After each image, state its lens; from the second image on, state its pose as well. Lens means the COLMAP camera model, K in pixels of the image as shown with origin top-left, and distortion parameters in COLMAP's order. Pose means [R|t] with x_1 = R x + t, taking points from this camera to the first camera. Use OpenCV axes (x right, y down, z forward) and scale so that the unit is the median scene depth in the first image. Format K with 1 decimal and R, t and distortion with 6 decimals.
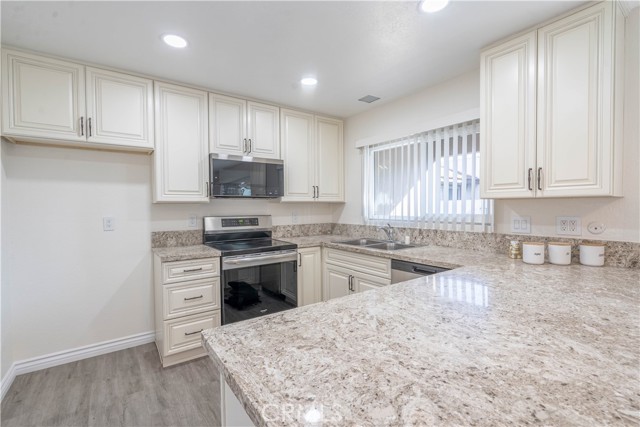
lens RADIAL K [[290.9, 0, 316.9], [0, 290.9, 213.4], [0, 0, 1]] dist [-0.003447, 0.000845]
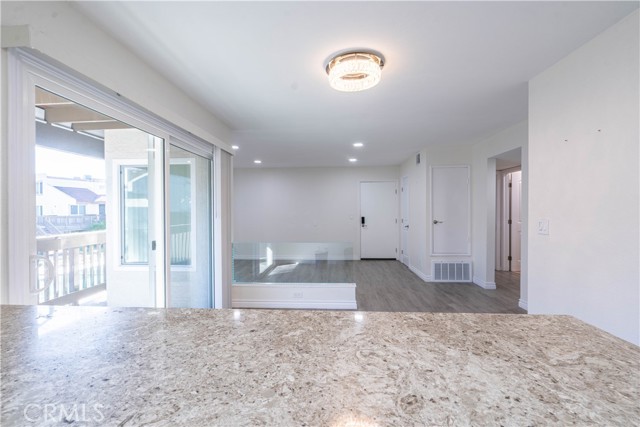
lens RADIAL K [[290.9, 0, 316.9], [0, 290.9, 213.4], [0, 0, 1]] dist [-0.003447, 0.000845]
pose [[-0.775081, 0.008089, 0.631811, 0.204044], [0.029363, 0.999299, 0.023227, -0.041223], [-0.631180, 0.036555, -0.774775, 1.531012]]
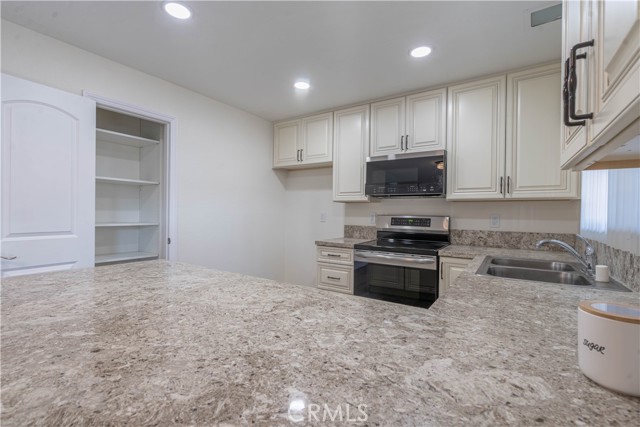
lens RADIAL K [[290.9, 0, 316.9], [0, 290.9, 213.4], [0, 0, 1]] dist [-0.003447, 0.000845]
pose [[0.349610, 0.016169, -0.936756, 1.689999], [-0.039606, 0.999212, 0.002465, 0.037347], [0.936058, 0.036239, 0.349975, 1.167583]]
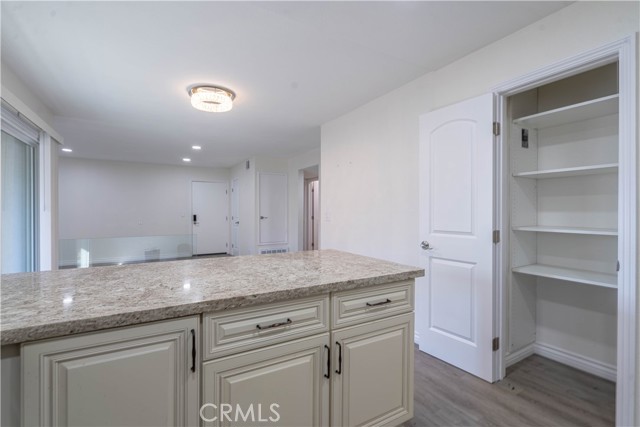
lens RADIAL K [[290.9, 0, 316.9], [0, 290.9, 213.4], [0, 0, 1]] dist [-0.003447, 0.000845]
pose [[-0.996060, 0.009174, 0.088210, 0.066186], [0.011954, 0.999447, 0.031032, 0.019349], [-0.087876, 0.031965, -0.995618, 2.483407]]
